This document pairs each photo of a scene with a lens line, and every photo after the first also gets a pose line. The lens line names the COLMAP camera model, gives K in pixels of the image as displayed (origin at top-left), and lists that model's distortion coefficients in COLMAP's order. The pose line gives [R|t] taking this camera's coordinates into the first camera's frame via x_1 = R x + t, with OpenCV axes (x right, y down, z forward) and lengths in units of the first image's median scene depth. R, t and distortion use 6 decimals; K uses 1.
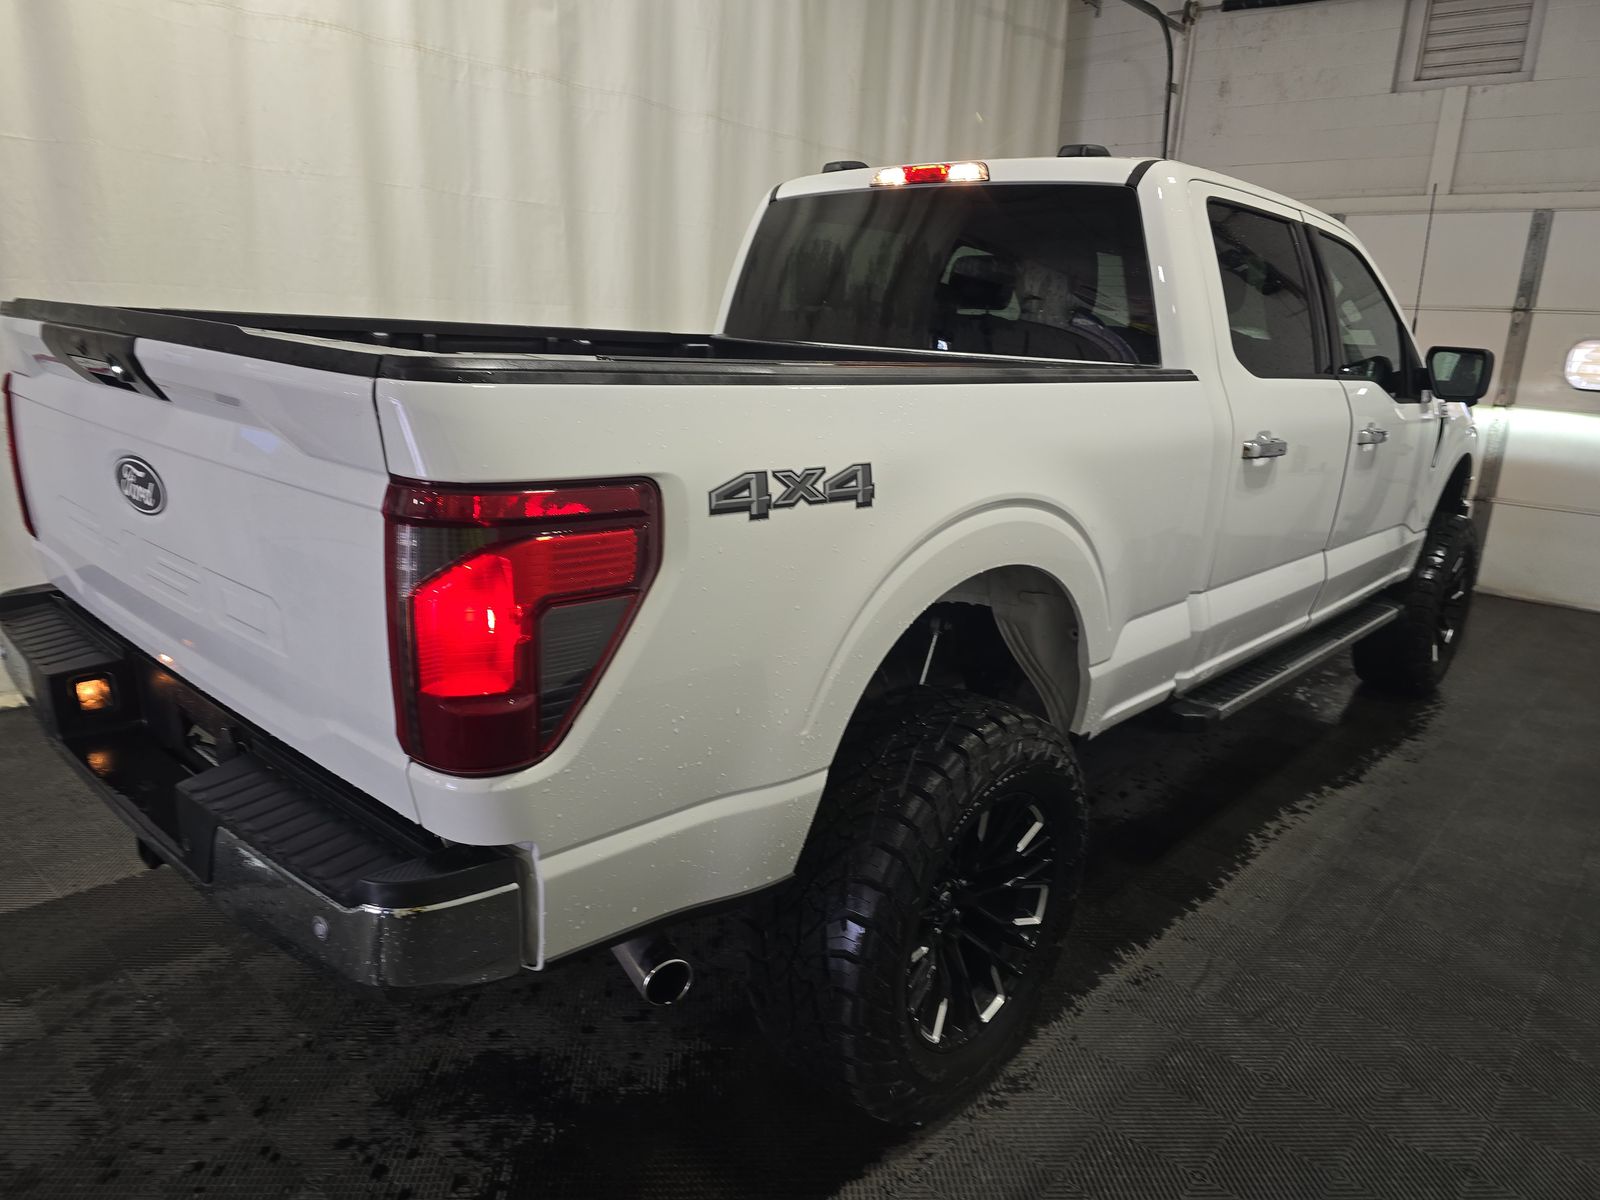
lens RADIAL K [[1069.1, 0, 800.0], [0, 1069.1, 600.0], [0, 0, 1]] dist [0.065122, -0.057143]
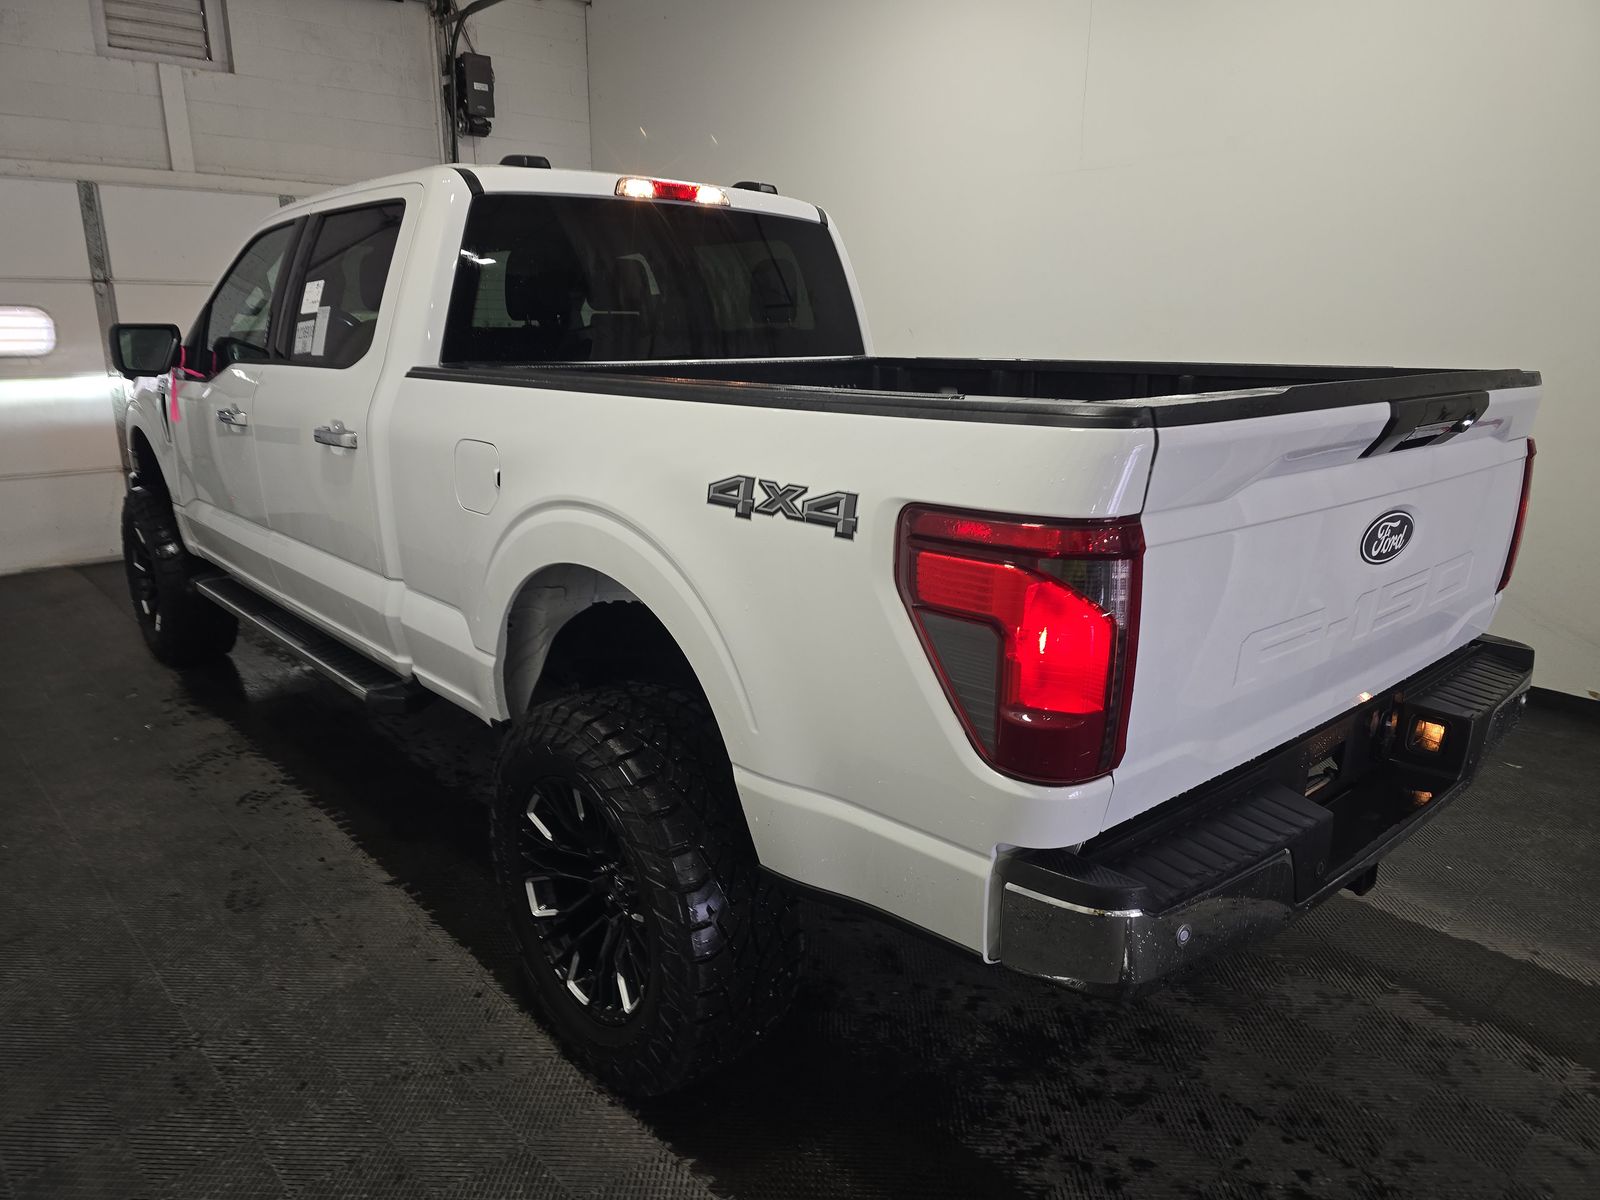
lens RADIAL K [[1069.1, 0, 800.0], [0, 1069.1, 600.0], [0, 0, 1]] dist [0.065122, -0.057143]
pose [[0.110249, -0.301778, 0.946982, -0.958660], [0.257455, 0.928941, 0.266056, -0.271949], [-0.959980, 0.214473, 0.180109, 0.774709]]
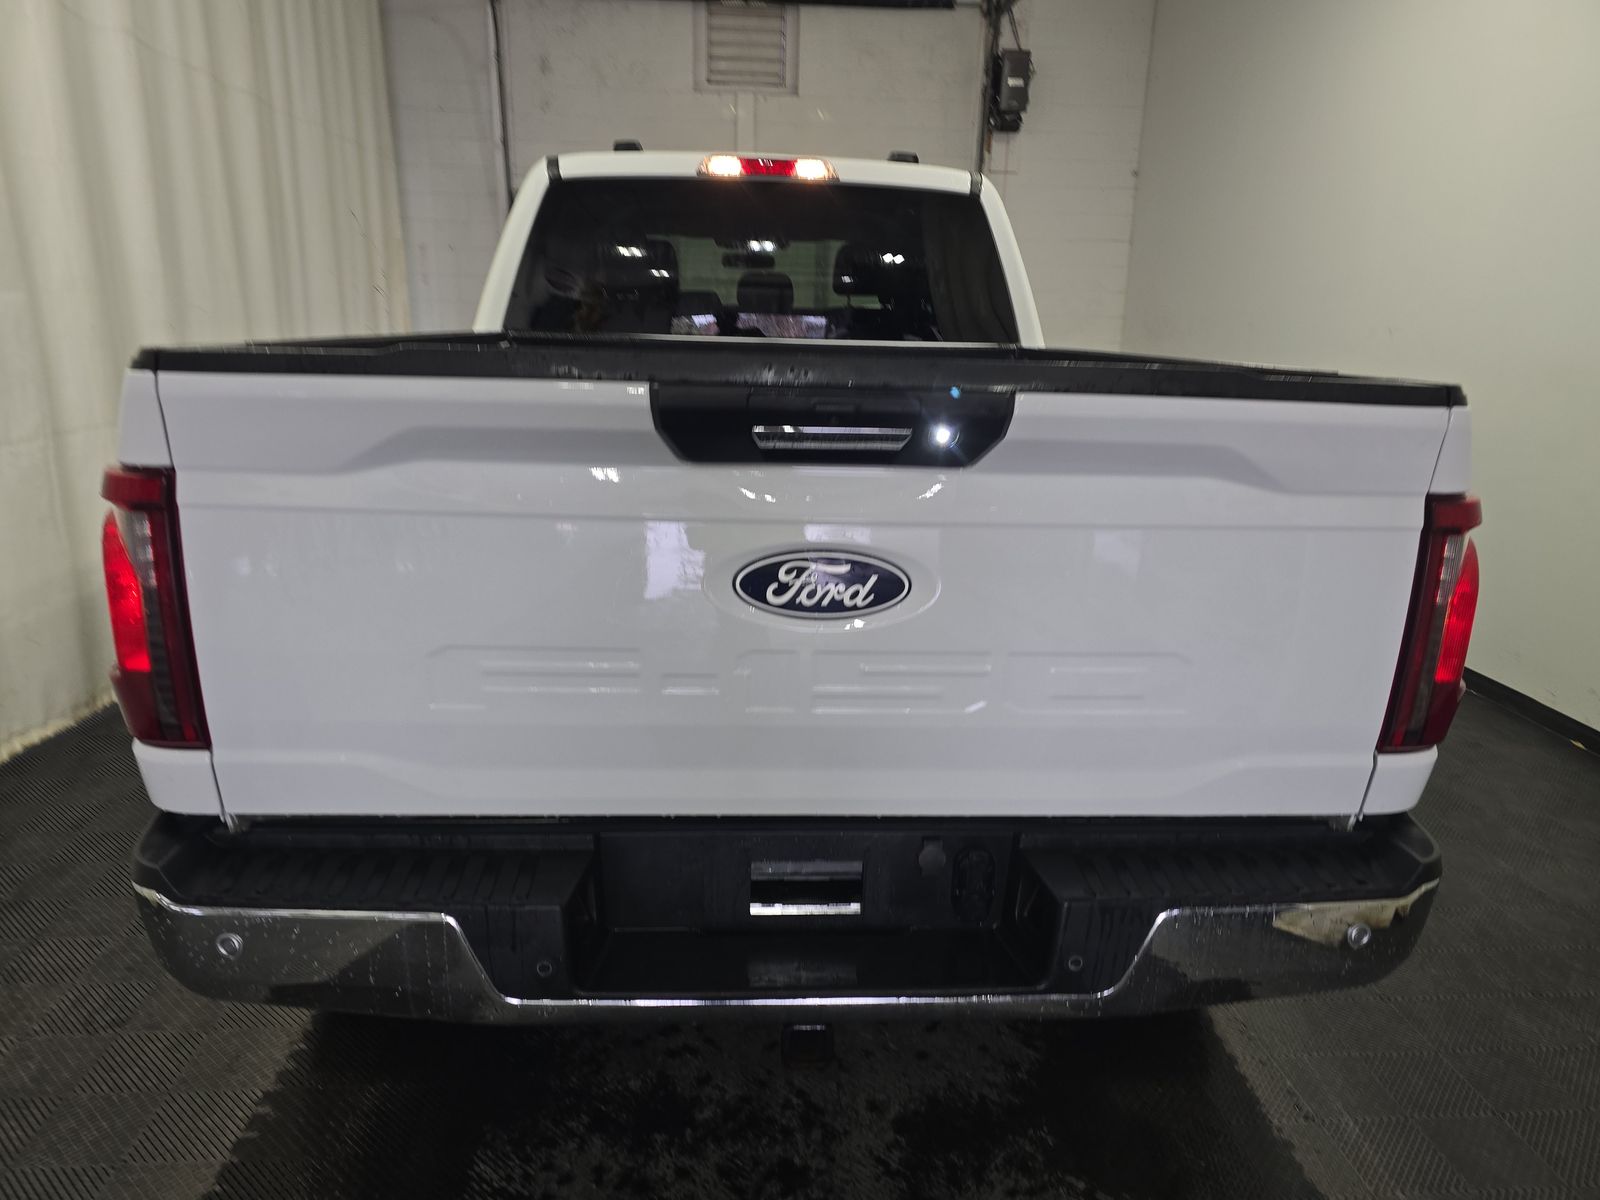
lens RADIAL K [[1069.1, 0, 800.0], [0, 1069.1, 600.0], [0, 0, 1]] dist [0.065122, -0.057143]
pose [[0.697544, -0.218262, 0.682491, -0.640916], [0.192957, 0.974511, 0.114437, -0.104866], [-0.690073, 0.051867, 0.721879, 0.260403]]
